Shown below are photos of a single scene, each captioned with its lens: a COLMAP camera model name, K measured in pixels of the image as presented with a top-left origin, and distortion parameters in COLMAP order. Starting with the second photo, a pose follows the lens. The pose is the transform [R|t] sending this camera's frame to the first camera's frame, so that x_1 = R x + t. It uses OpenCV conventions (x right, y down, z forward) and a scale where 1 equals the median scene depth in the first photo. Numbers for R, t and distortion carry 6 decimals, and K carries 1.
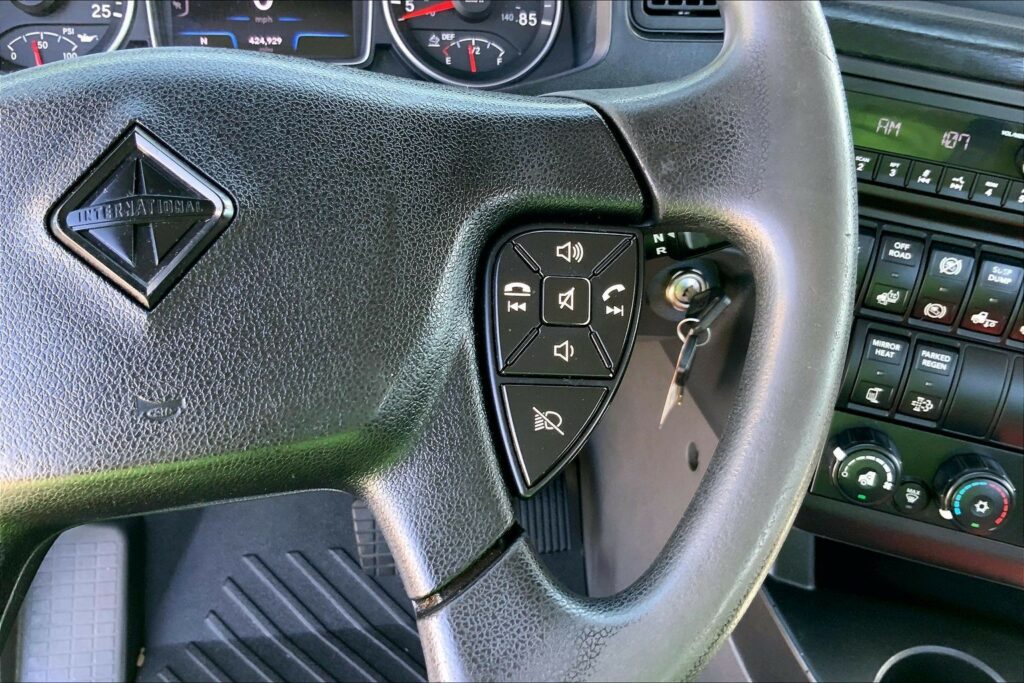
lens RADIAL K [[884.0, 0, 528.8], [0, 884.0, 331.6], [0, 0, 1]] dist [0.003591, -0.016139]
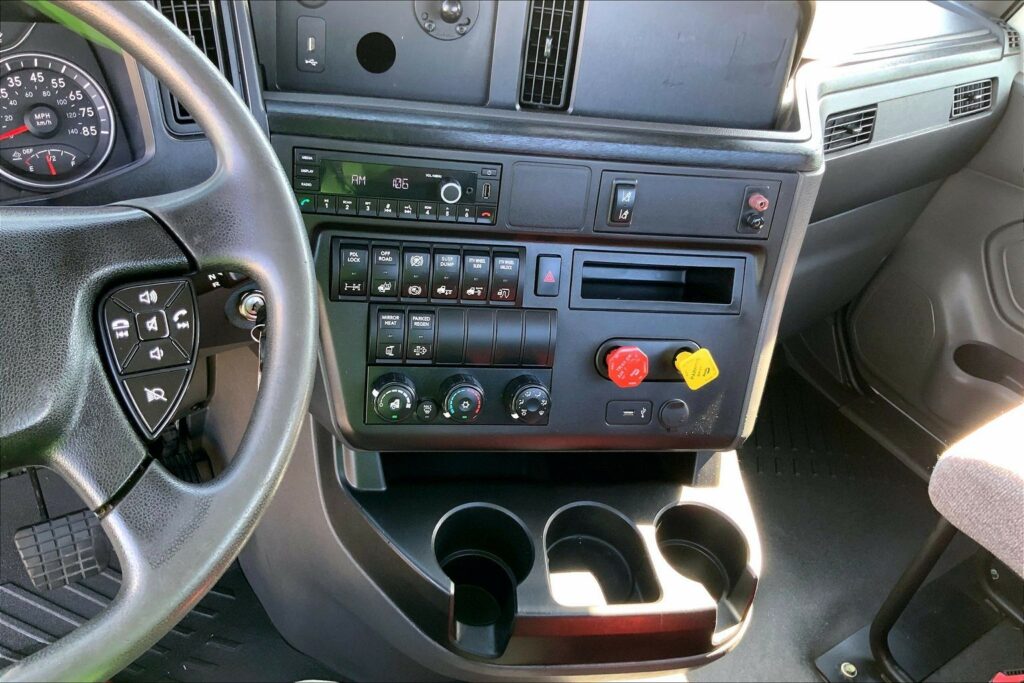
lens RADIAL K [[861.6, 0, 511.5], [0, 861.6, 346.2], [0, 0, 1]] dist [0.068488, -0.139971]
pose [[0.904118, -0.198118, 0.378576, 0.015099], [0.195442, 0.979640, 0.045913, 0.037418], [-0.379964, 0.032479, 0.924431, -0.486570]]
